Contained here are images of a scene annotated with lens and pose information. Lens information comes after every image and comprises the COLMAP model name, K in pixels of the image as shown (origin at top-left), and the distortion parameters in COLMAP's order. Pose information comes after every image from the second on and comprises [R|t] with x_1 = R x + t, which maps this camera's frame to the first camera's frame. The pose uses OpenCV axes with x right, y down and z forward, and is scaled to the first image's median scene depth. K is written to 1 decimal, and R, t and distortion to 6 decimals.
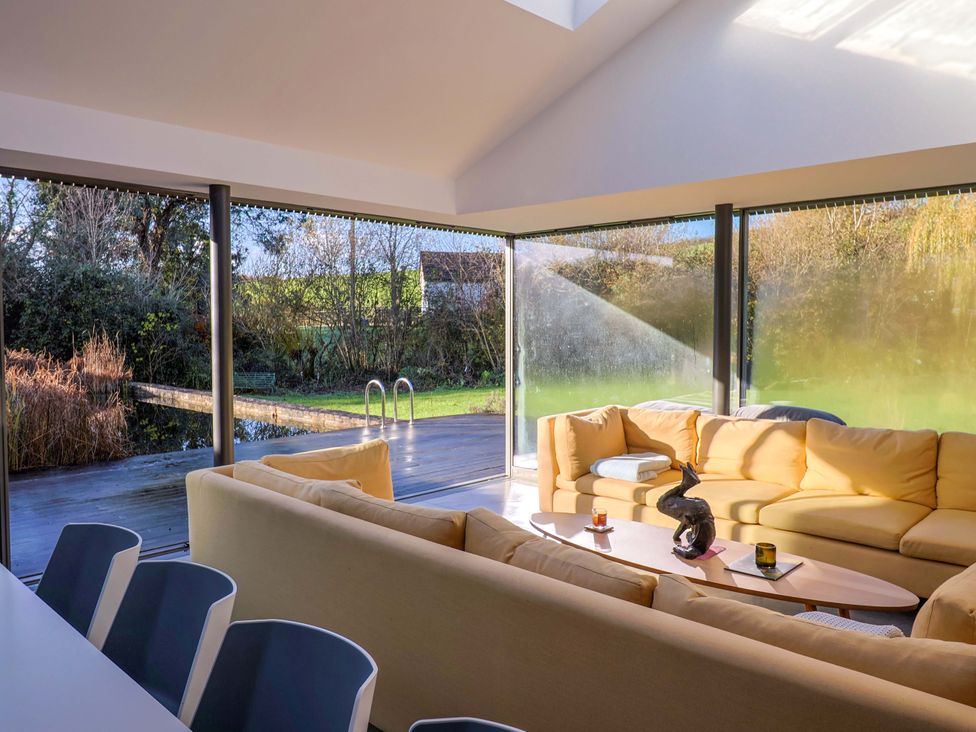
lens RADIAL K [[727.6, 0, 520.7], [0, 727.6, 359.0], [0, 0, 1]] dist [0.004639, 0.001149]
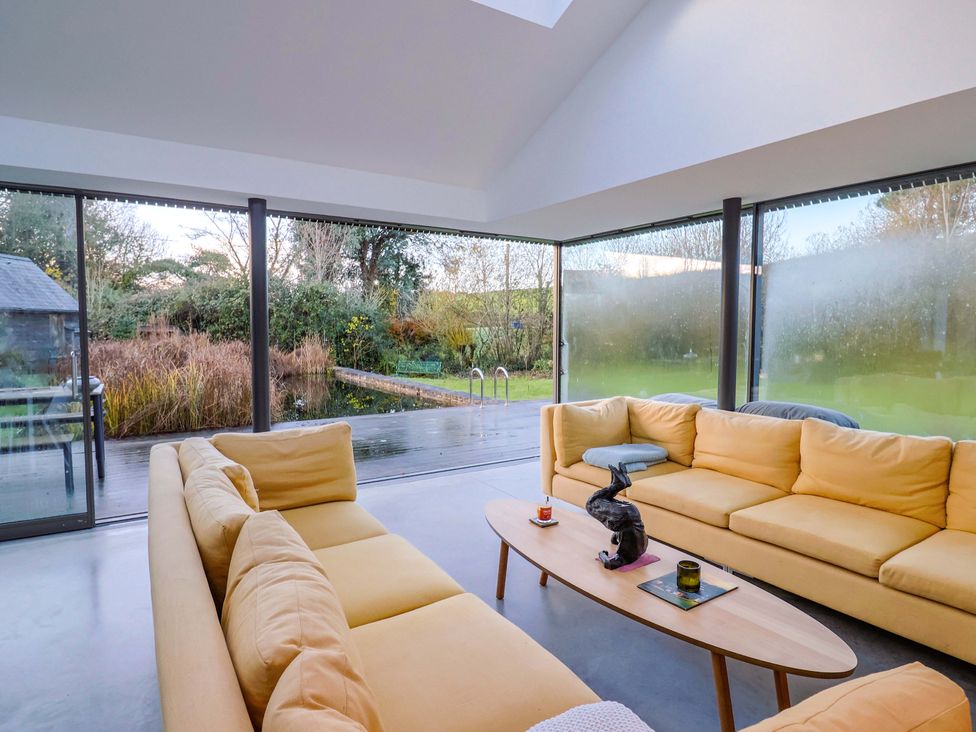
lens RADIAL K [[568.1, 0, 503.0], [0, 568.1, 361.7], [0, 0, 1]] dist [-0.002543, -0.002700]
pose [[0.971998, 0.019185, -0.234204, 0.173505], [-0.015924, 0.999748, 0.015804, 0.002791], [0.234448, -0.011632, 0.972059, 0.180562]]
